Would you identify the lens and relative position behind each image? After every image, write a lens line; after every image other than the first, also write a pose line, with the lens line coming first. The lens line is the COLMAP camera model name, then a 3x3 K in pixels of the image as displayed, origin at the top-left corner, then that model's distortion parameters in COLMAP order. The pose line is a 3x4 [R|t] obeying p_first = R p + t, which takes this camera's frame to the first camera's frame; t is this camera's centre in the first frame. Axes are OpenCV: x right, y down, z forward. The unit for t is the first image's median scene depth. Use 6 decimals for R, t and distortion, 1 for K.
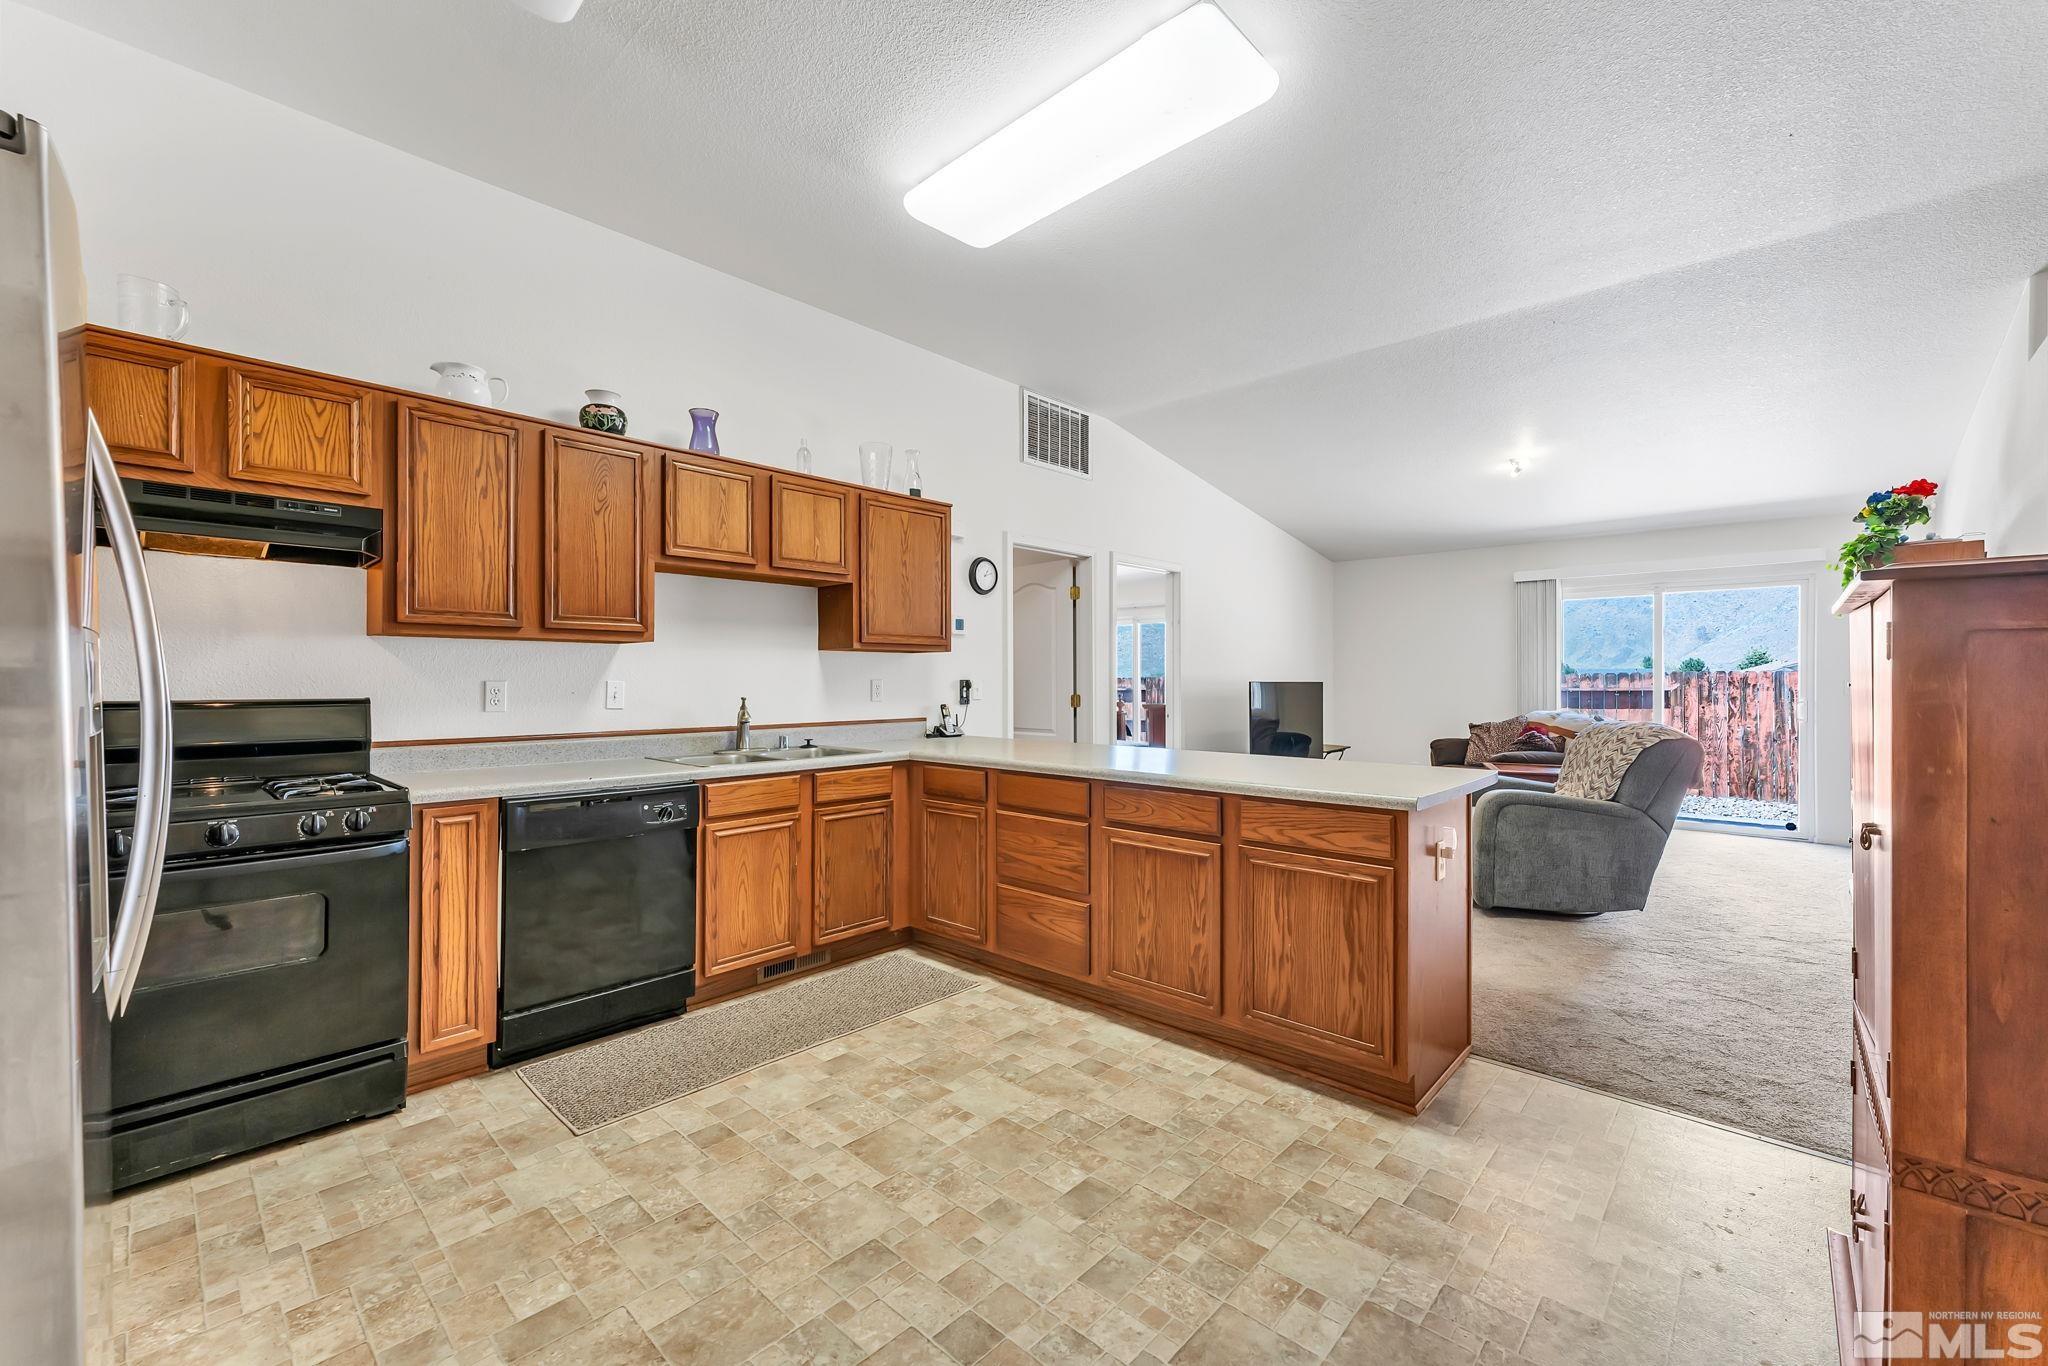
lens RADIAL K [[829.5, 0, 1040.1], [0, 829.5, 682.1], [0, 0, 1]] dist [-0.001786, 0.001537]
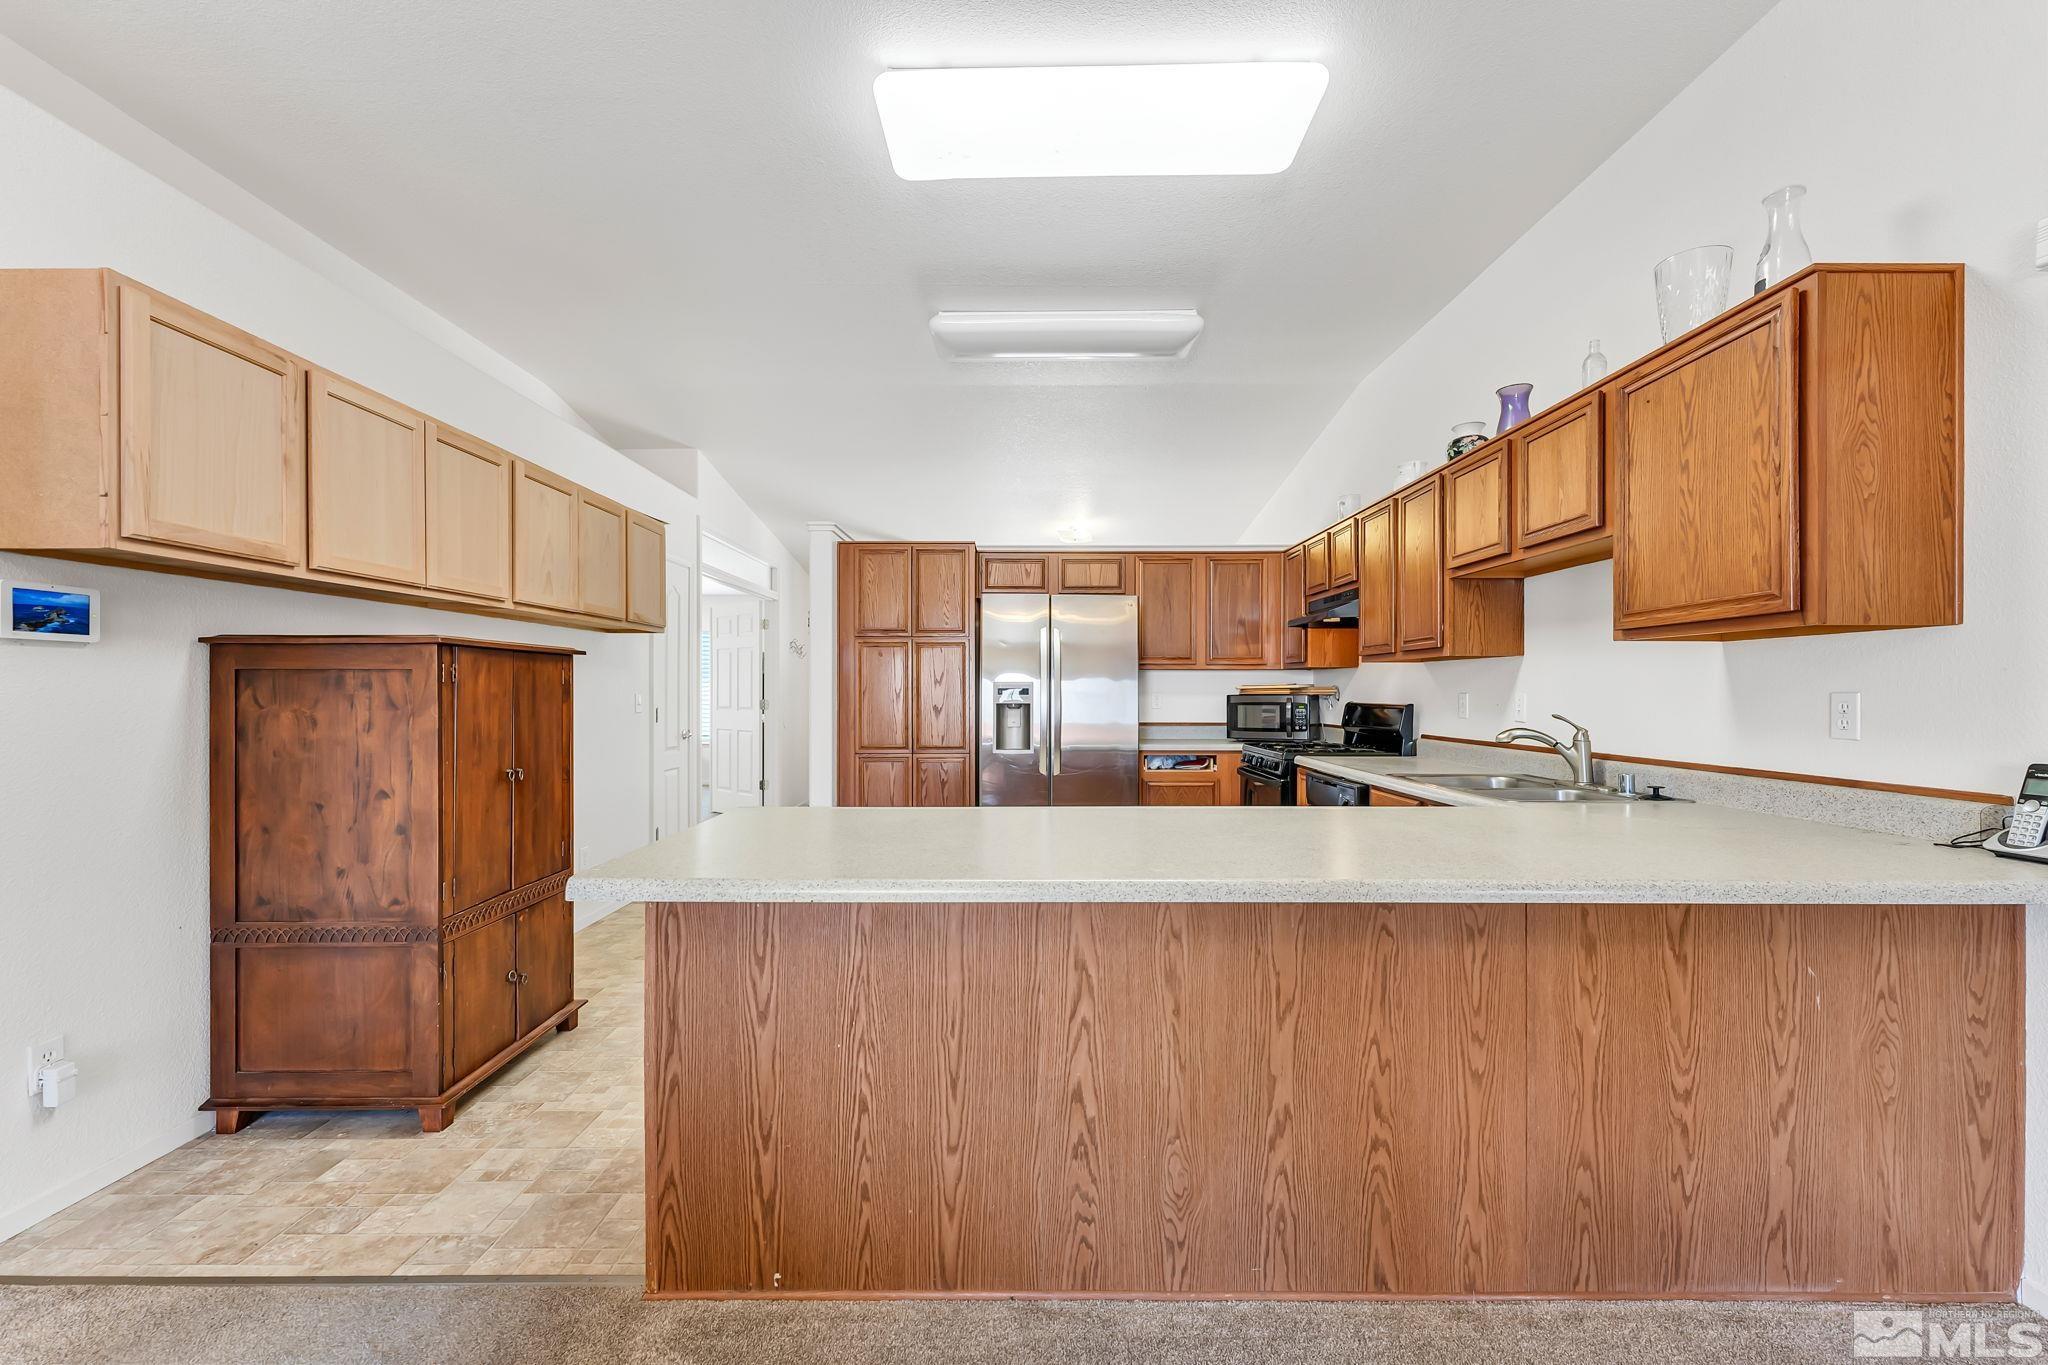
lens RADIAL K [[829.5, 0, 1014.7], [0, 829.5, 692.3], [0, 0, 1]] dist [-0.001786, 0.001537]
pose [[-0.744258, 0.001241, -0.667891, 0.709233], [-0.001003, 0.999995, 0.002976, -0.005692], [0.667891, 0.002884, -0.744253, 1.596458]]
